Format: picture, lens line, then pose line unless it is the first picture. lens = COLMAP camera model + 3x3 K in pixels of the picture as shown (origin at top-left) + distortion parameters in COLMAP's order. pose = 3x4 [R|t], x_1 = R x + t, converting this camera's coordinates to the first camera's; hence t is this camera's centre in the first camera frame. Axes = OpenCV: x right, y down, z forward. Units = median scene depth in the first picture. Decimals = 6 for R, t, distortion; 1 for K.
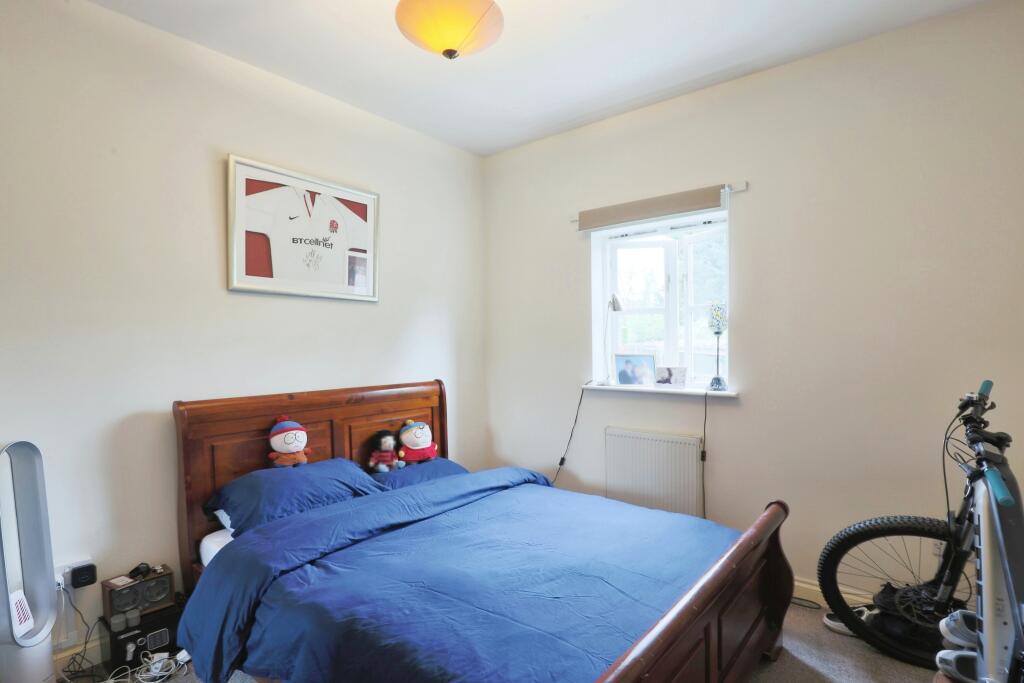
lens RADIAL K [[495.5, 0, 499.6], [0, 495.5, 366.9], [0, 0, 1]] dist [-0.034053, -0.000074]
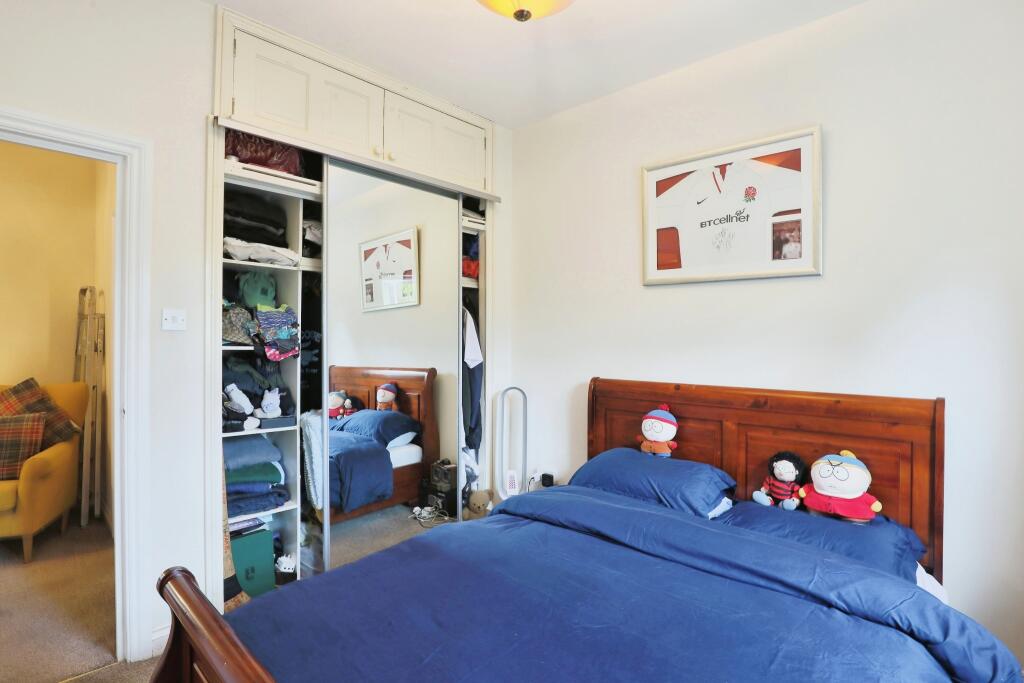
lens RADIAL K [[495.5, 0, 511.6], [0, 495.5, 338.3], [0, 0, 1]] dist [-0.034053, -0.000074]
pose [[-0.022953, 0.006564, -0.999715, 0.583330], [-0.051185, 0.998659, 0.007732, -0.028619], [0.998425, 0.051348, -0.022586, 0.714444]]
